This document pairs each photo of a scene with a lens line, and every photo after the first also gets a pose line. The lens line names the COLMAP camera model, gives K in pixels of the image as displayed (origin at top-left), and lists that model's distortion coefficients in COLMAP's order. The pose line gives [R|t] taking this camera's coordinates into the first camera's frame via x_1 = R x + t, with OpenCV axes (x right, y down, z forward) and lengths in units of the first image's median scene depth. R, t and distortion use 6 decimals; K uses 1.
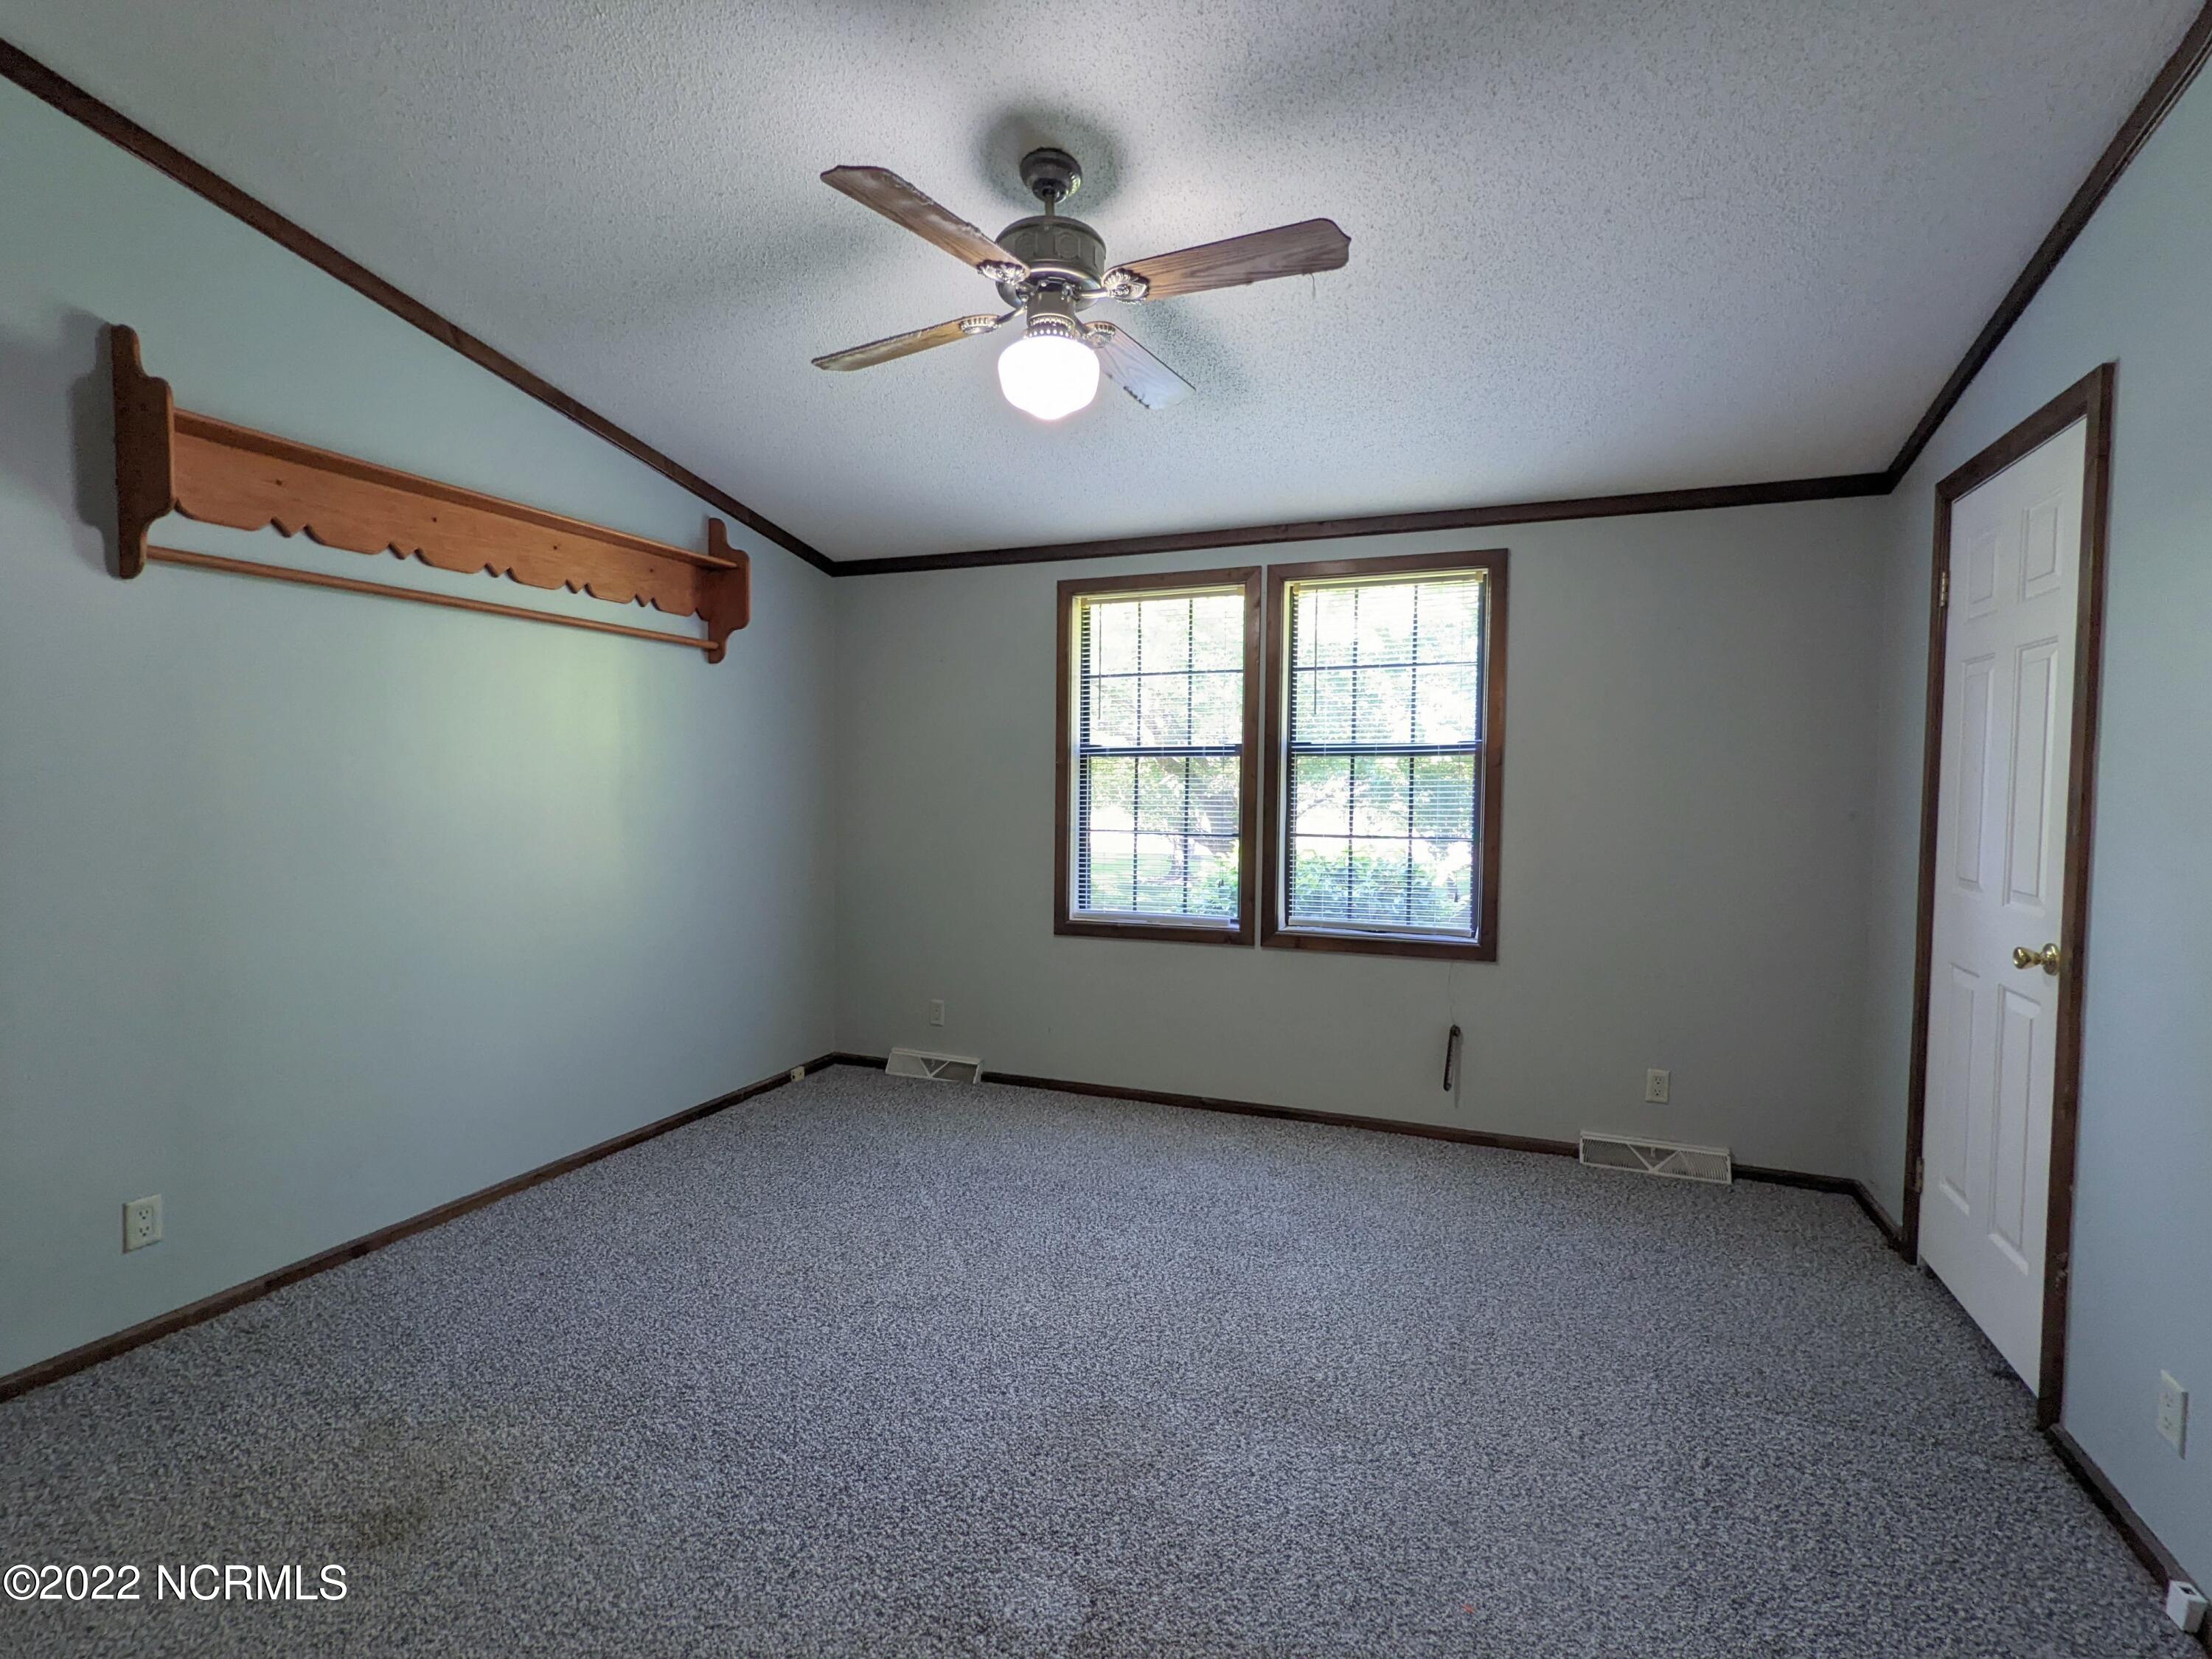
lens RADIAL K [[1049.7, 0, 1106.0], [0, 1049.7, 829.5], [0, 0, 1]] dist [0.004734, -0.000354]
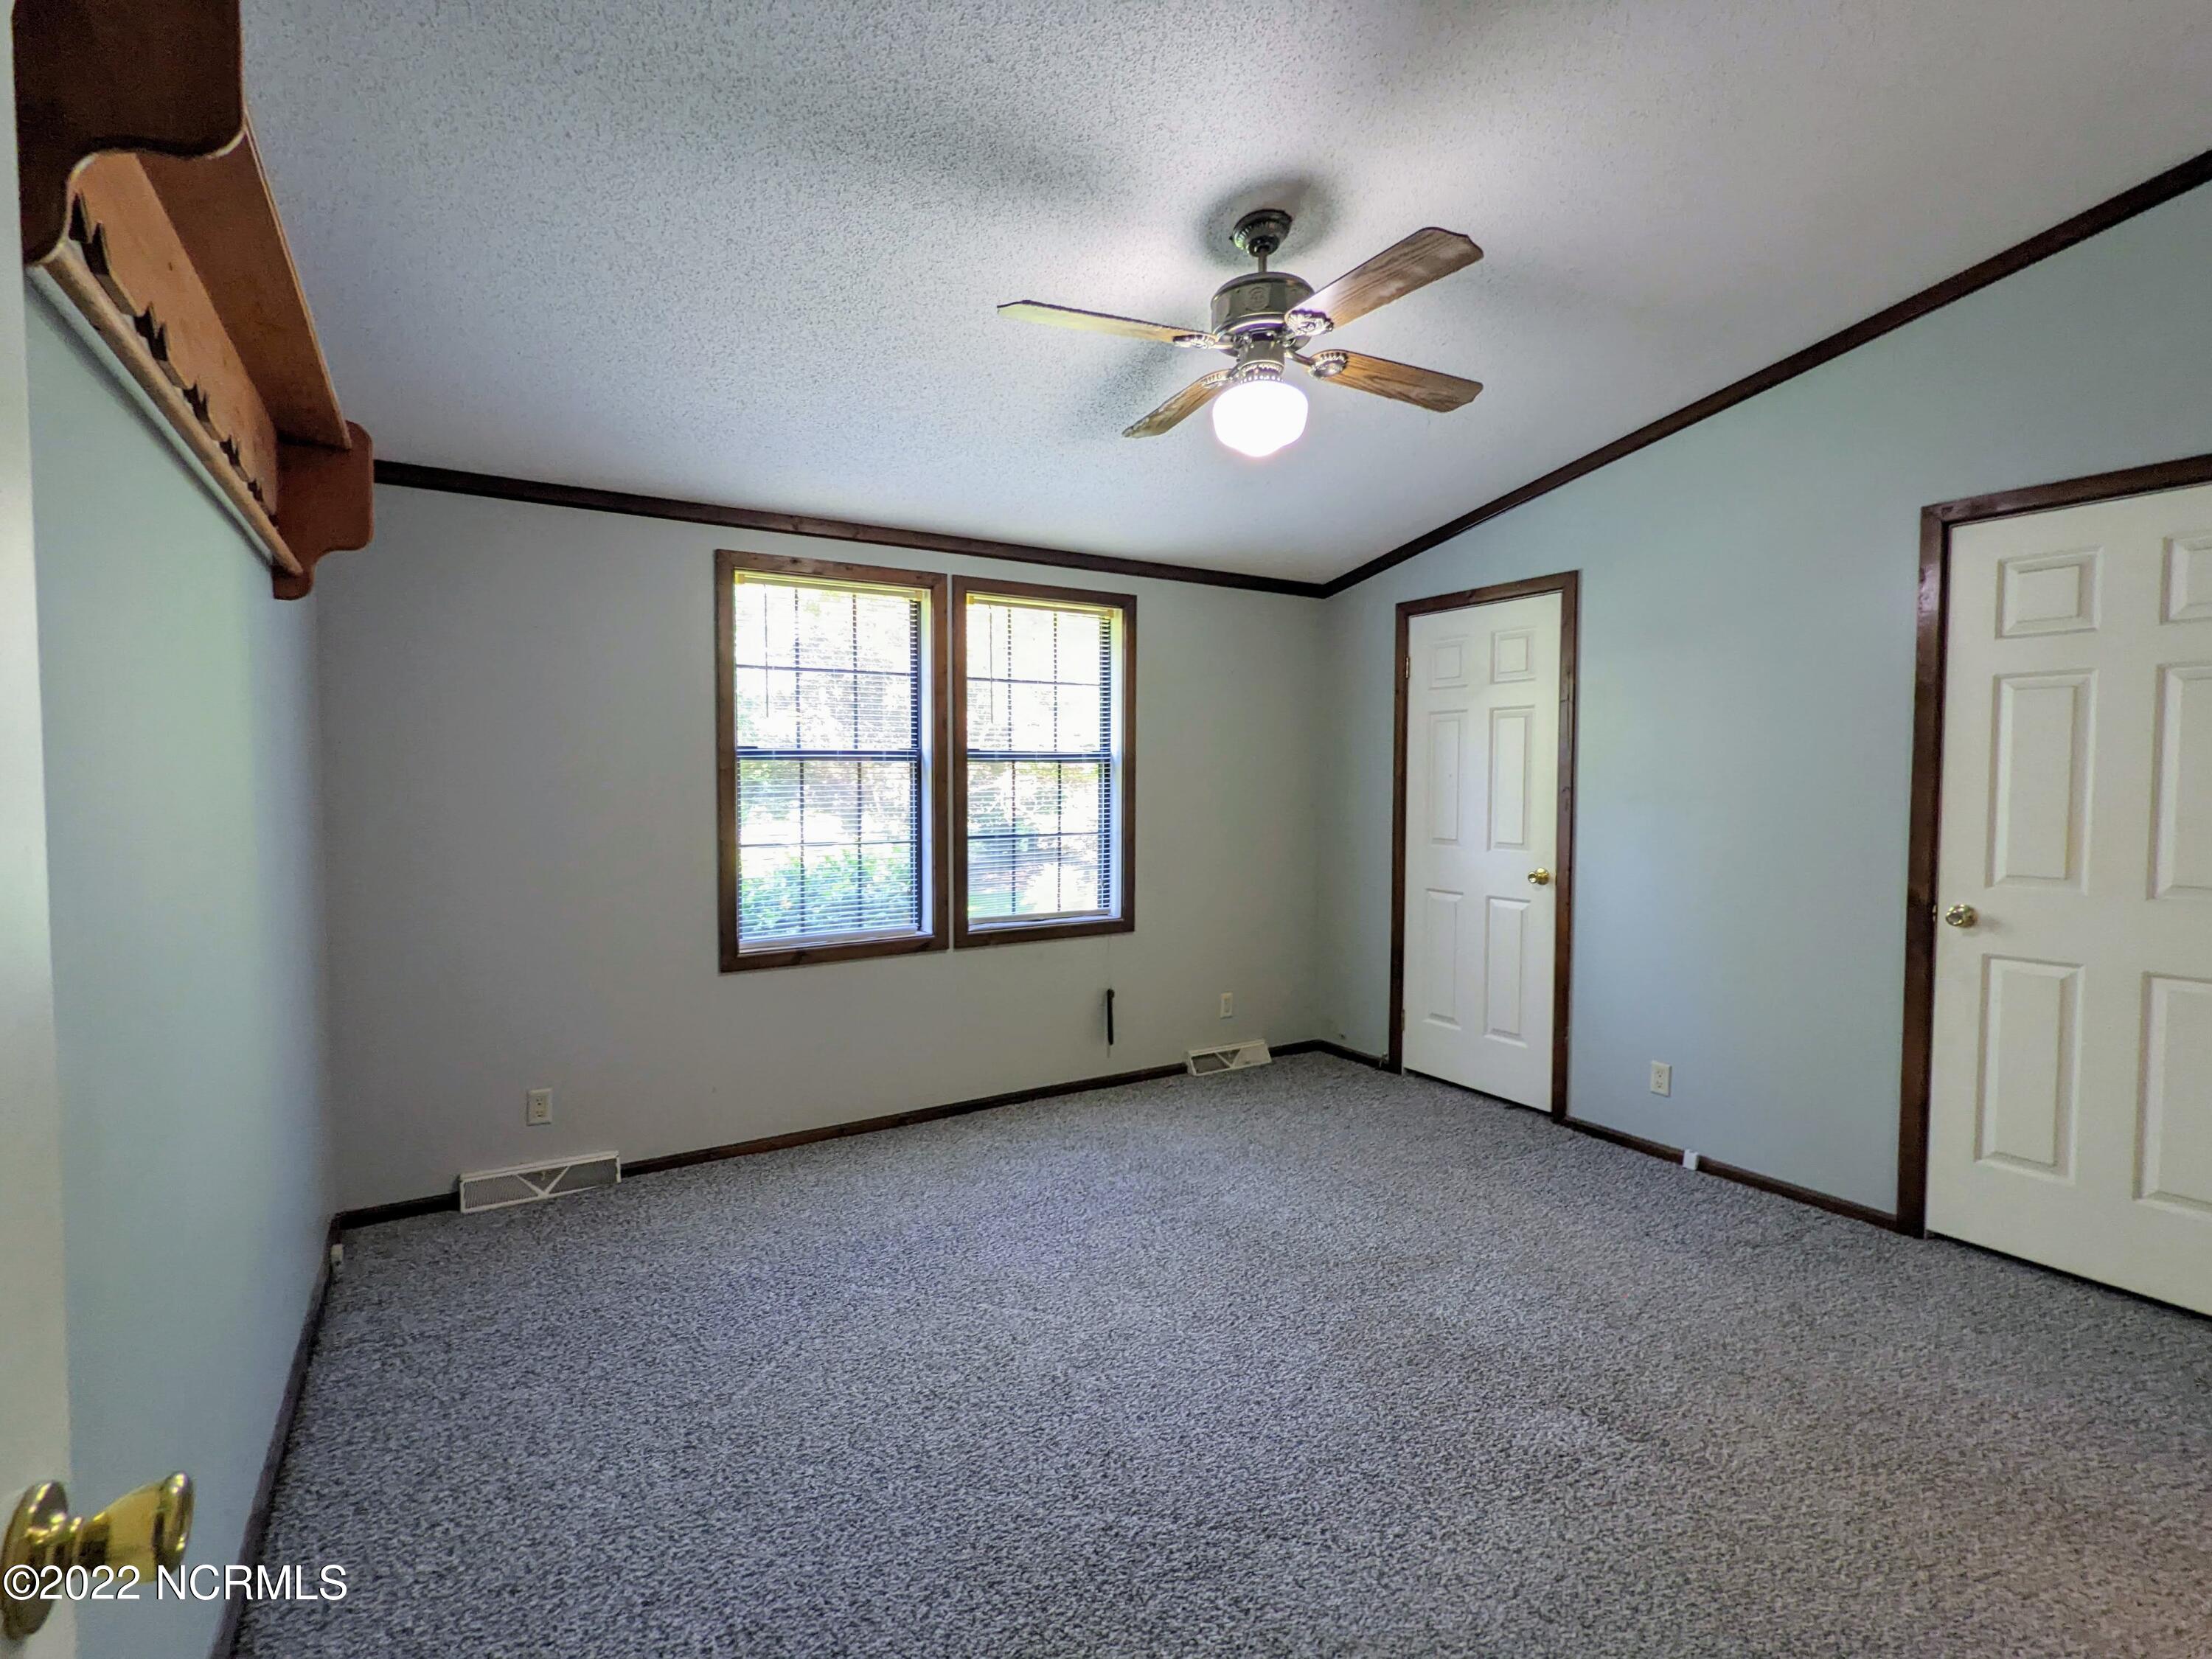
lens RADIAL K [[1042.7, 0, 1106.0], [0, 1042.7, 829.5], [0, 0, 1]] dist [-0.001204, -0.000321]
pose [[0.589973, -0.045926, 0.806116, -0.596257], [0.043340, 0.998743, 0.025181, -0.023947], [-0.806259, 0.020081, 0.591222, 0.290381]]
